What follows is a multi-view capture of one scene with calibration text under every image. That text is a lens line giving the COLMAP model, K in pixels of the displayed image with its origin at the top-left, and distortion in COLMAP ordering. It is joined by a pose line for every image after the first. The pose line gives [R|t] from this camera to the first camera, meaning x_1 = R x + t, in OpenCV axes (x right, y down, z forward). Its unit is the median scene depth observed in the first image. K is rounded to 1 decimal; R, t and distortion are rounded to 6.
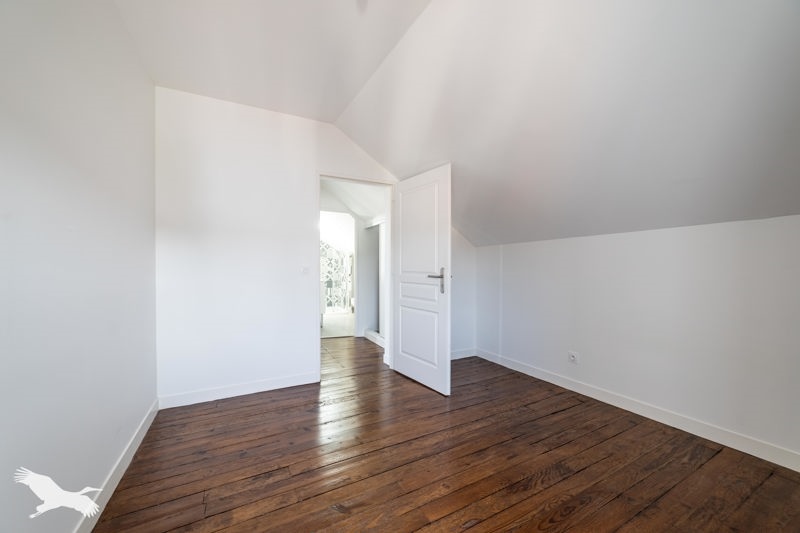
lens RADIAL K [[306.5, 0, 401.4], [0, 306.5, 267.0], [0, 0, 1]] dist [-0.000985, -0.000028]
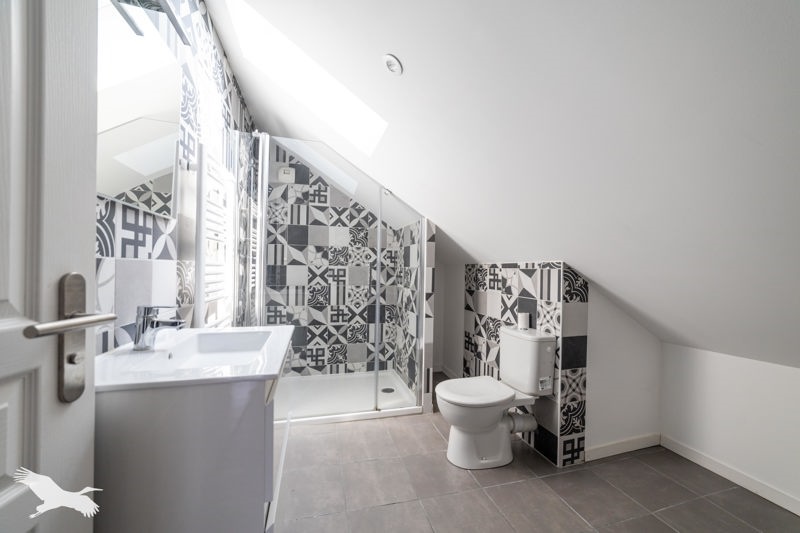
lens RADIAL K [[306.5, 0, 398.6], [0, 306.5, 269.2], [0, 0, 1]] dist [-0.000985, -0.000028]
pose [[0.976859, 0.013013, -0.213487, -0.123329], [-0.013981, 0.999898, -0.003026, -0.000520], [0.213425, 0.005940, 0.976941, 0.634428]]
